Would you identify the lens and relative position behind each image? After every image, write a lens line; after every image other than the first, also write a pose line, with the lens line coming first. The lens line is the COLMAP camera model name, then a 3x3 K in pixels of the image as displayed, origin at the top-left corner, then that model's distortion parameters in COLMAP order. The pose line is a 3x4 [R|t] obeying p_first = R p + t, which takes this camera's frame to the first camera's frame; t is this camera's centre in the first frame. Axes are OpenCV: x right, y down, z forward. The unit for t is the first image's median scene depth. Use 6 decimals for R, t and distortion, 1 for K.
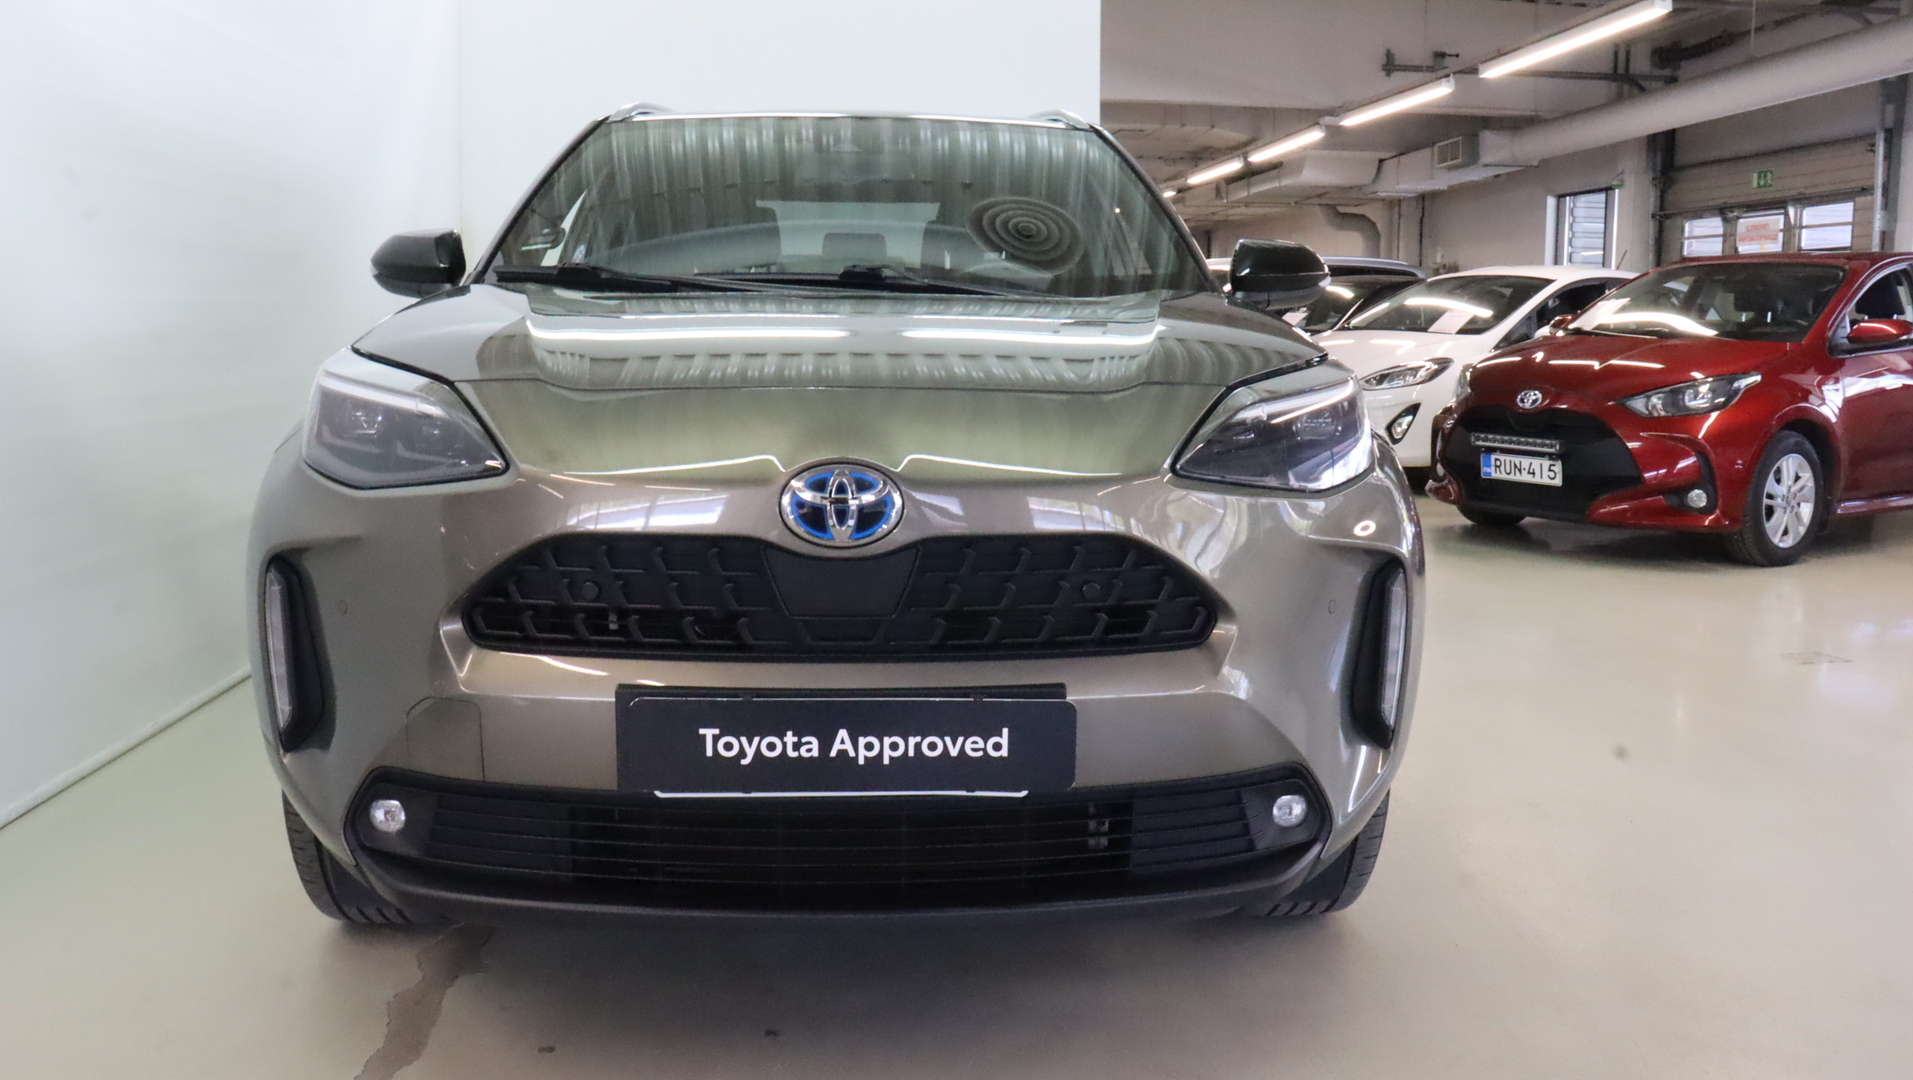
lens RADIAL K [[1598.1, 0, 960.2], [0, 1598.1, 535.4], [0, 0, 1]] dist [-0.119316, 0.095431]
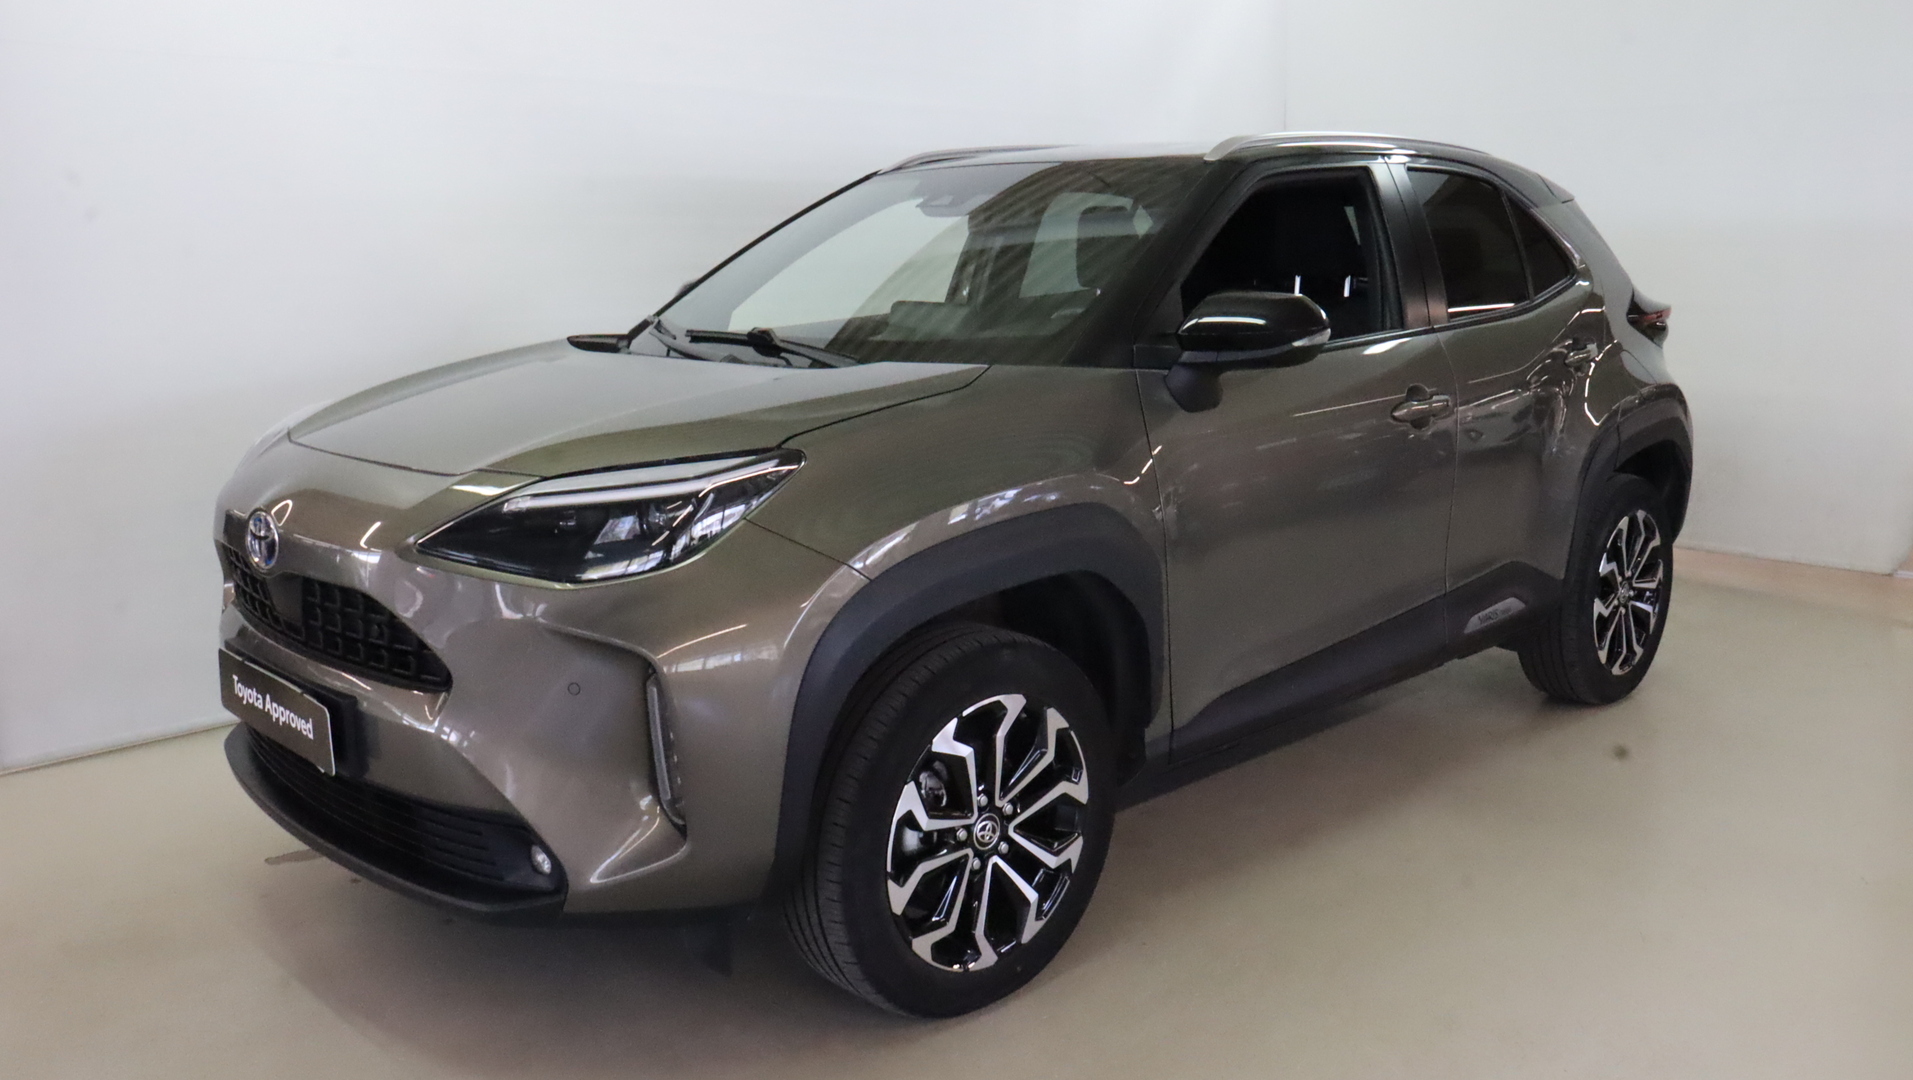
lens RADIAL K [[1598.1, 0, 946.3], [0, 1598.1, 537.1], [0, 0, 1]] dist [-0.119316, 0.095431]
pose [[0.642912, 0.131880, -0.754501, 1.359494], [-0.106519, 0.990888, 0.082433, -0.198993], [0.758497, 0.027372, 0.651101, 0.539409]]
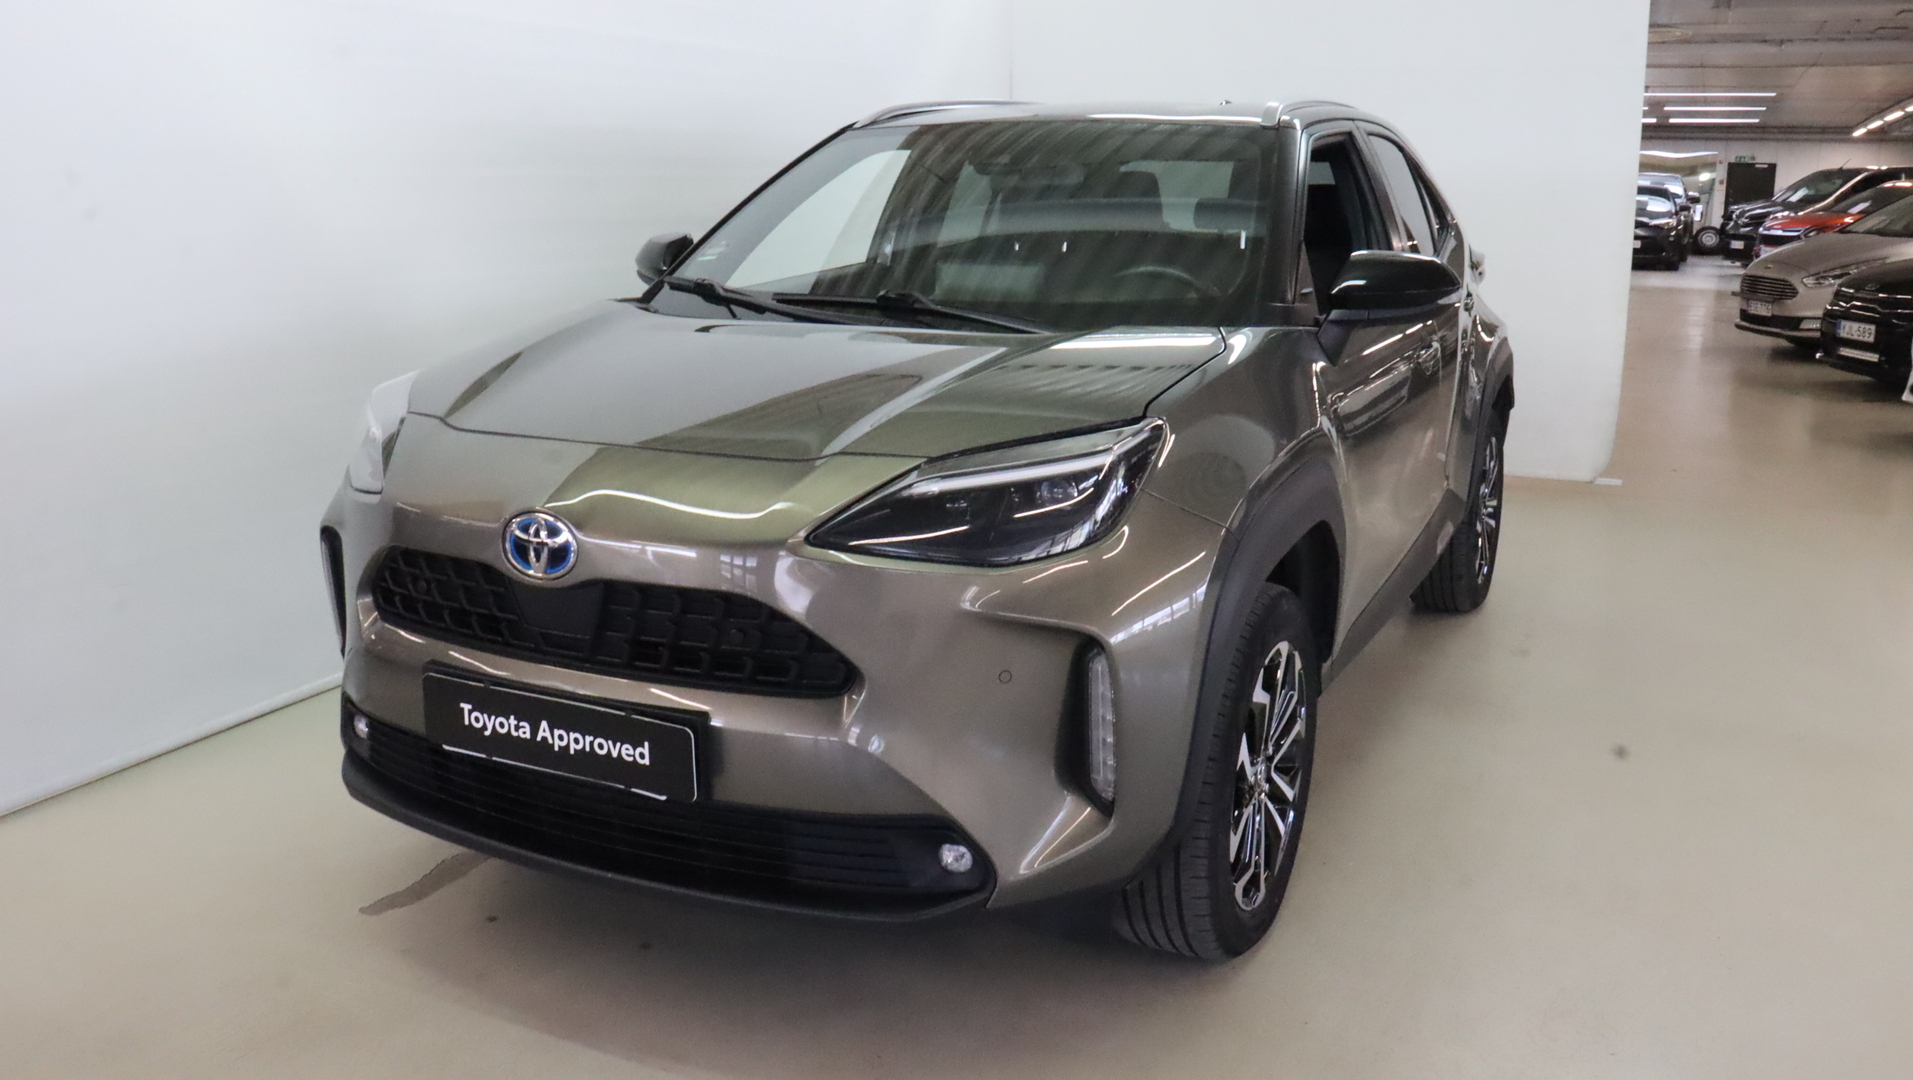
lens RADIAL K [[1598.1, 0, 970.2], [0, 1598.1, 543.7], [0, 0, 1]] dist [-0.119316, 0.095431]
pose [[0.870450, 0.106350, -0.480631, 0.802337], [-0.072429, 0.993427, 0.088644, -0.151898], [0.486899, -0.042348, 0.872431, 0.079440]]
